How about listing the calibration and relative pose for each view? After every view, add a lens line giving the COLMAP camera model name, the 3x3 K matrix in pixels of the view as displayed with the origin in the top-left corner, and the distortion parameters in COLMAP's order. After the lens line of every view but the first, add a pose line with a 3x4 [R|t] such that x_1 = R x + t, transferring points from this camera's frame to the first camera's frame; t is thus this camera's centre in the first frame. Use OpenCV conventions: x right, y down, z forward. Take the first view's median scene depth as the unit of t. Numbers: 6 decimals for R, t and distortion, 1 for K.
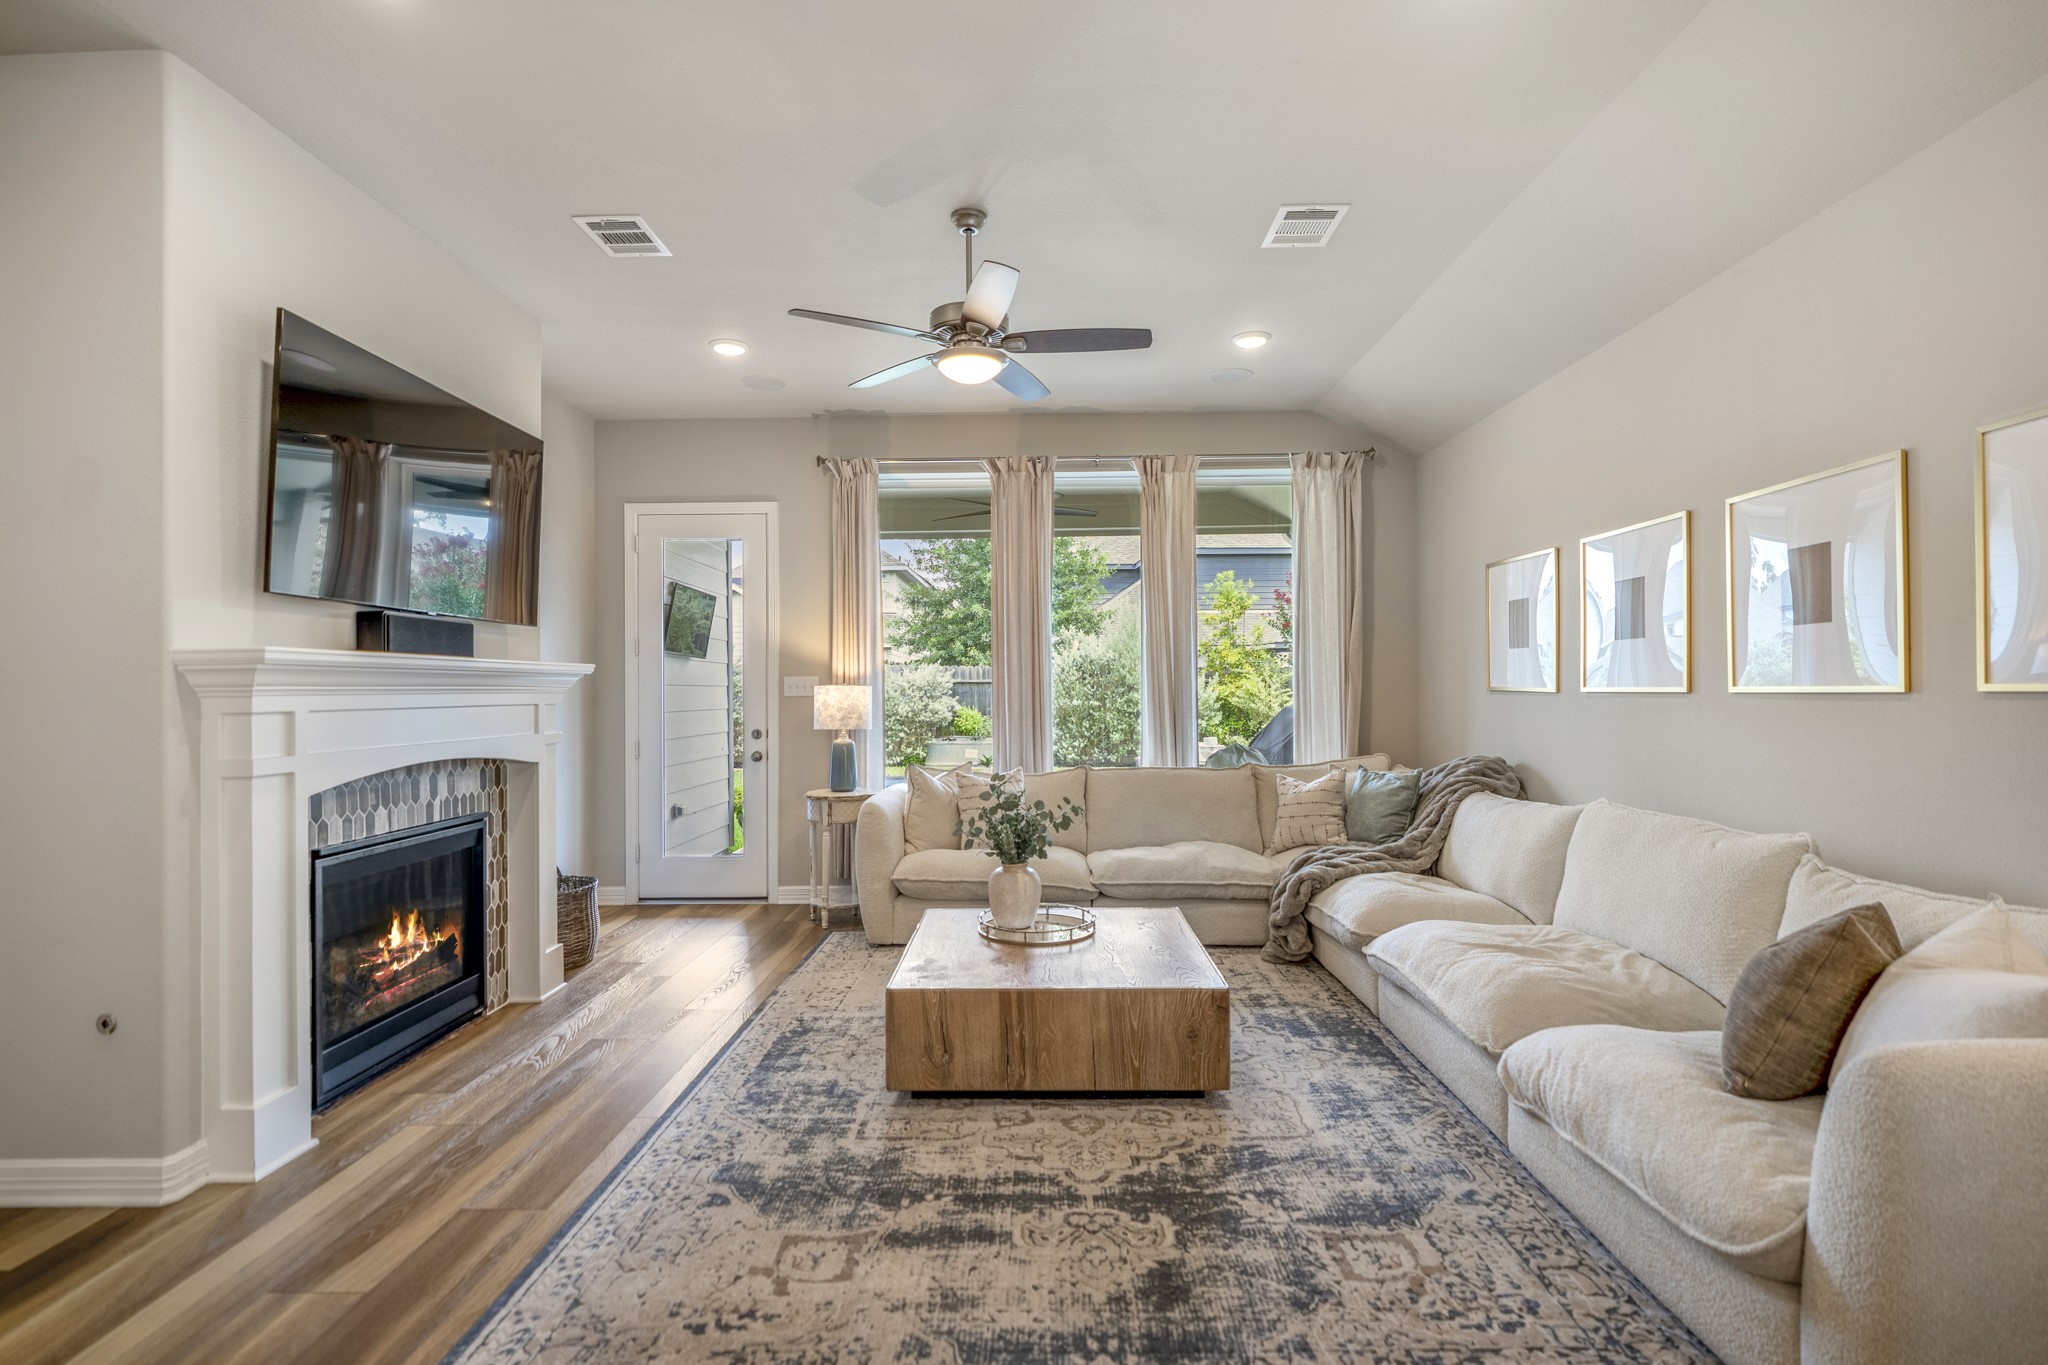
lens RADIAL K [[937.5, 0, 1028.3], [0, 937.5, 681.0], [0, 0, 1]] dist [-0.004073, 0.000175]
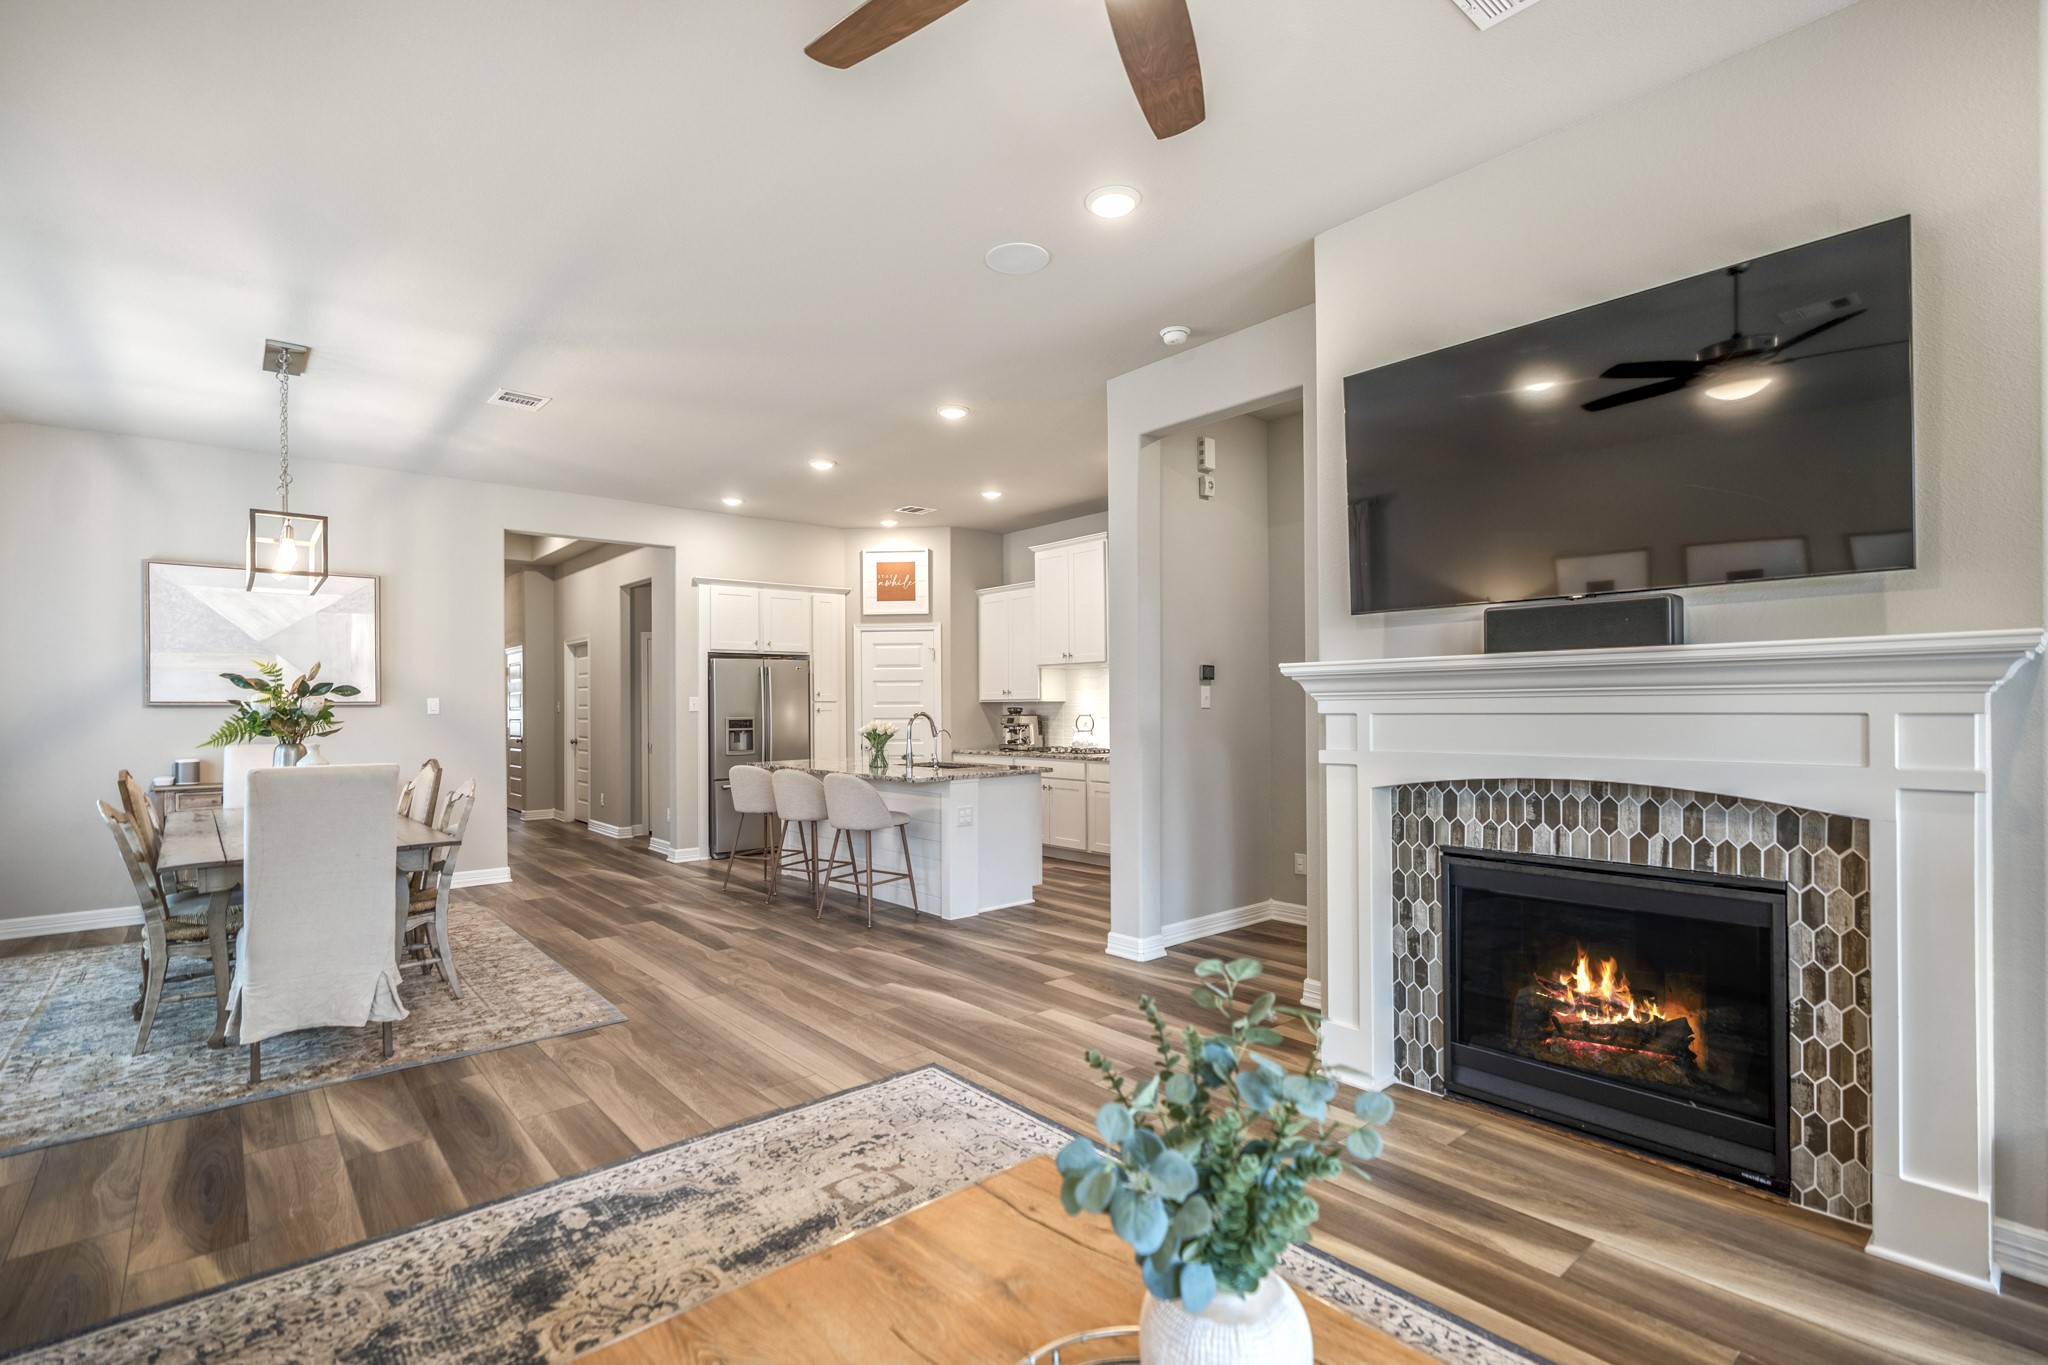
lens RADIAL K [[943.5, 0, 1025.4], [0, 943.5, 703.3], [0, 0, 1]] dist [-0.005419, 0.000604]
pose [[-0.747485, 0.015778, -0.664091, 0.237924], [0.023305, 0.999725, -0.002479, 0.009387], [0.663870, -0.017330, -0.747648, 1.201398]]
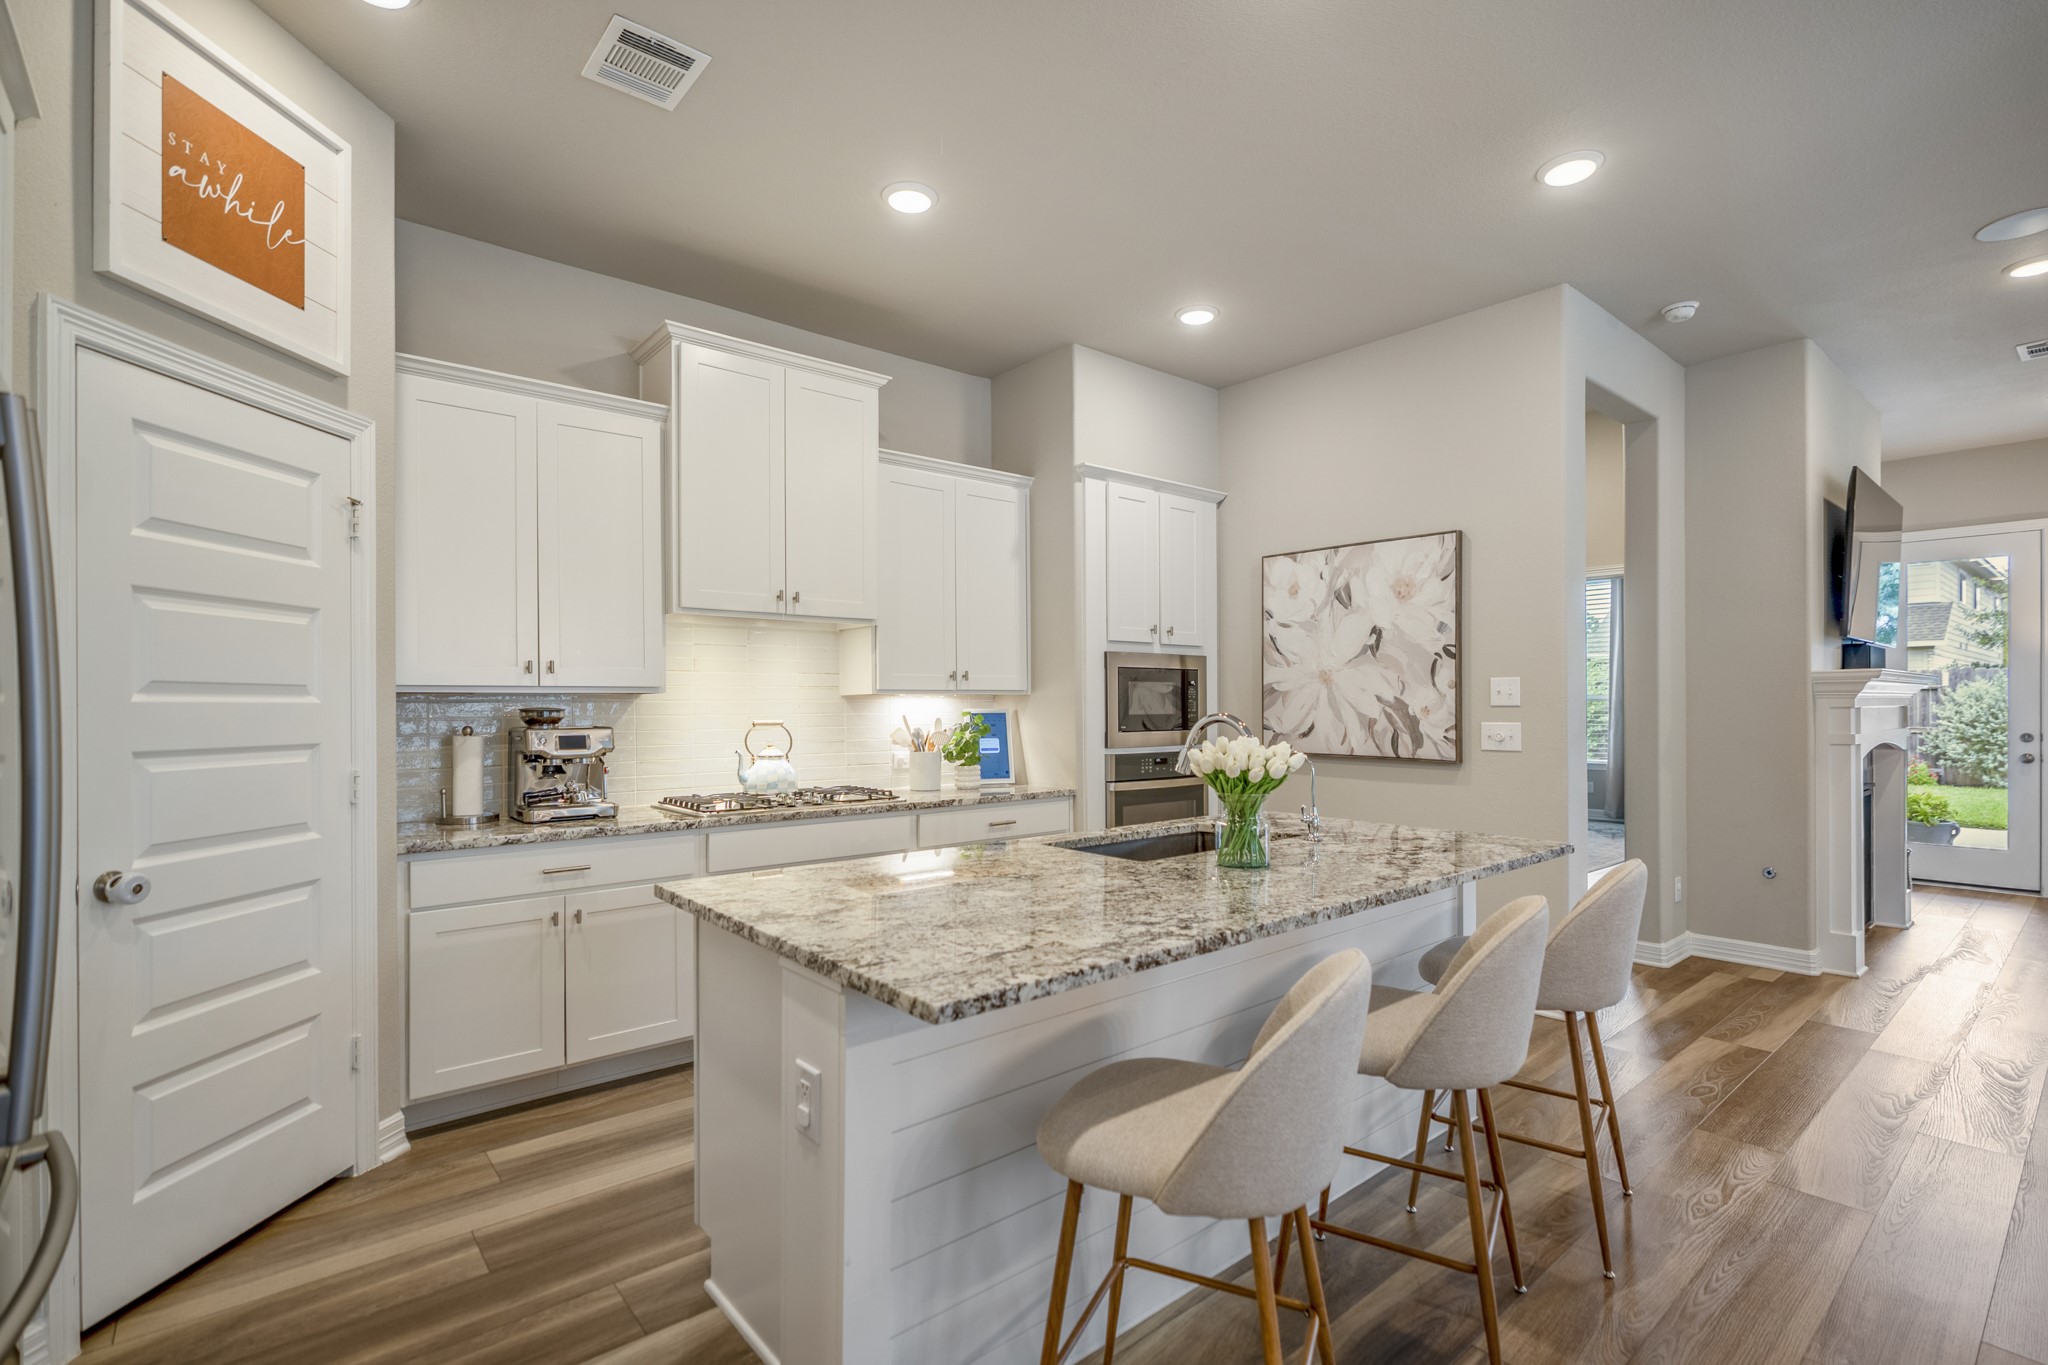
lens RADIAL K [[943.5, 0, 1025.4], [0, 943.5, 703.3], [0, 0, 1]] dist [-0.005419, 0.000604]
pose [[0.652480, 0.007384, -0.757770, -0.362433], [0.003811, 0.999908, 0.013024, -0.001357], [0.757796, -0.011386, 0.652392, -0.911151]]
